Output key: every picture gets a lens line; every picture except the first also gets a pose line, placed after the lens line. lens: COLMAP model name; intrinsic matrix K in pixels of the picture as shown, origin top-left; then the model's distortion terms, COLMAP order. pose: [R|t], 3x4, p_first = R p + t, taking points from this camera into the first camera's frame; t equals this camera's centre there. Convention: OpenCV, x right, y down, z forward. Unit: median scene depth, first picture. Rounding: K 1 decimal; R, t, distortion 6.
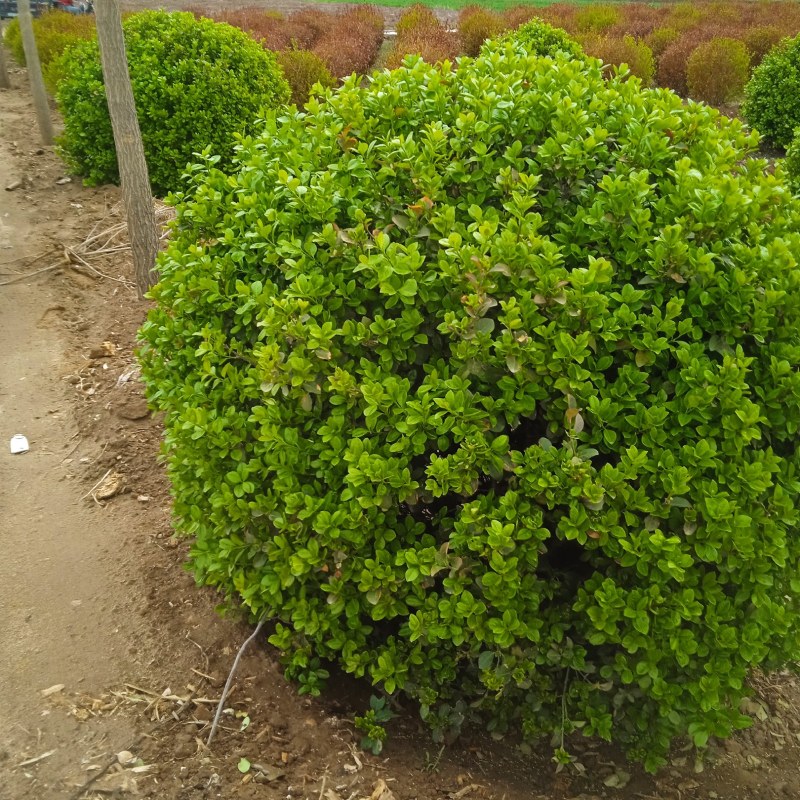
lens RADIAL K [[837.8, 0, 280.9], [0, 837.8, 414.6], [0, 0, 1]] dist [0.051994, 0.000000]
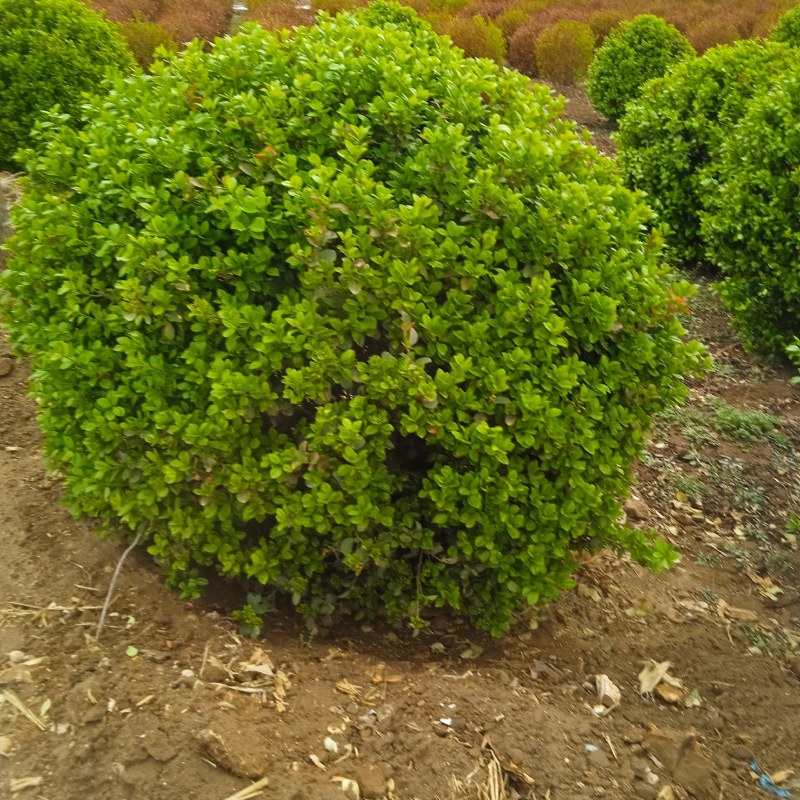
lens RADIAL K [[922.1, 0, 338.4], [0, 922.1, 365.8], [0, 0, 1]] dist [0.028774, 0.000000]
pose [[0.977004, -0.066386, 0.202622, -0.000570], [0.077421, 0.995889, -0.047022, 0.095949], [-0.198667, 0.061628, 0.978127, -0.186034]]
